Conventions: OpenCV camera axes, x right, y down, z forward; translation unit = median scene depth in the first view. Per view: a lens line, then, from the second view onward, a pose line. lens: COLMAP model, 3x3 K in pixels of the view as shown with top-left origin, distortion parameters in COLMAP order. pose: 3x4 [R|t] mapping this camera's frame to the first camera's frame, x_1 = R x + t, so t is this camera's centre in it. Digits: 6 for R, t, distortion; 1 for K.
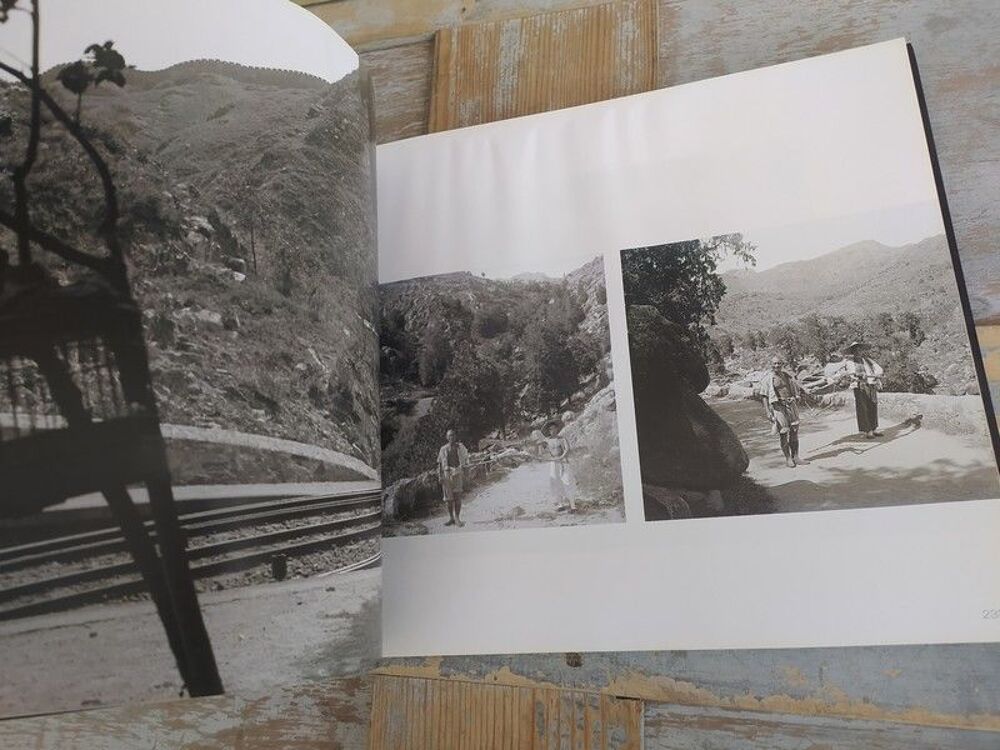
lens RADIAL K [[781.6, 0, 486.3], [0, 781.6, 390.7], [0, 0, 1]] dist [0.059667, -0.085979]
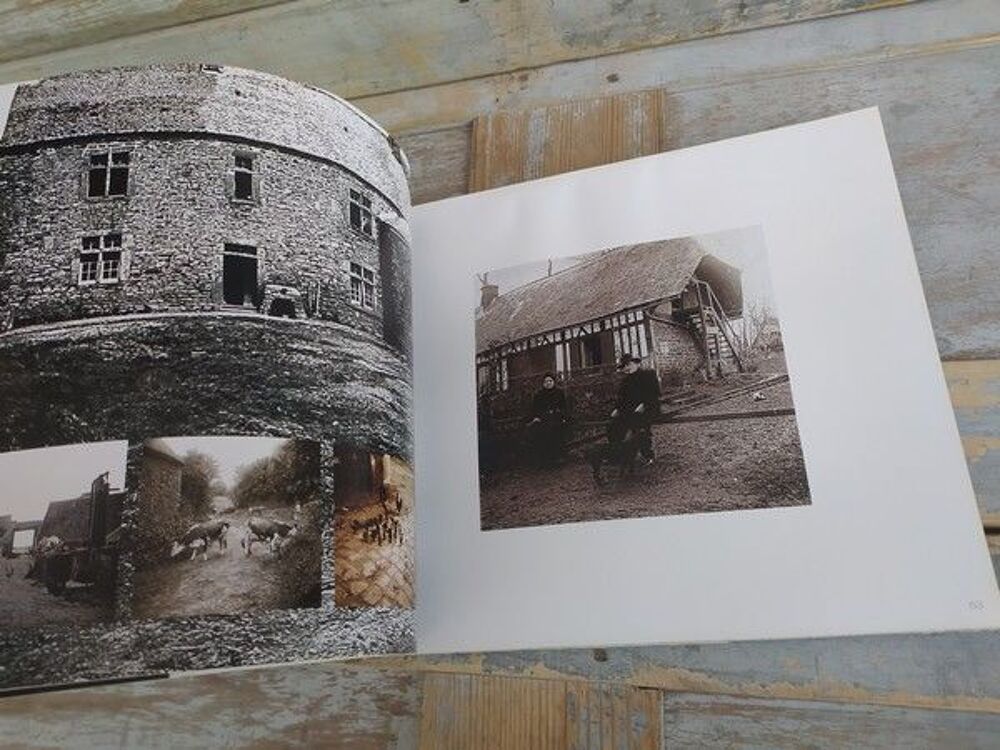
lens RADIAL K [[788.3, 0, 491.1], [0, 788.3, 378.5], [0, 0, 1]] dist [0.047999, -0.061765]
pose [[0.999764, -0.006729, -0.020644, -0.020957], [0.005003, 0.996577, -0.082516, 0.034745], [0.021129, 0.082393, 0.996376, -0.177541]]
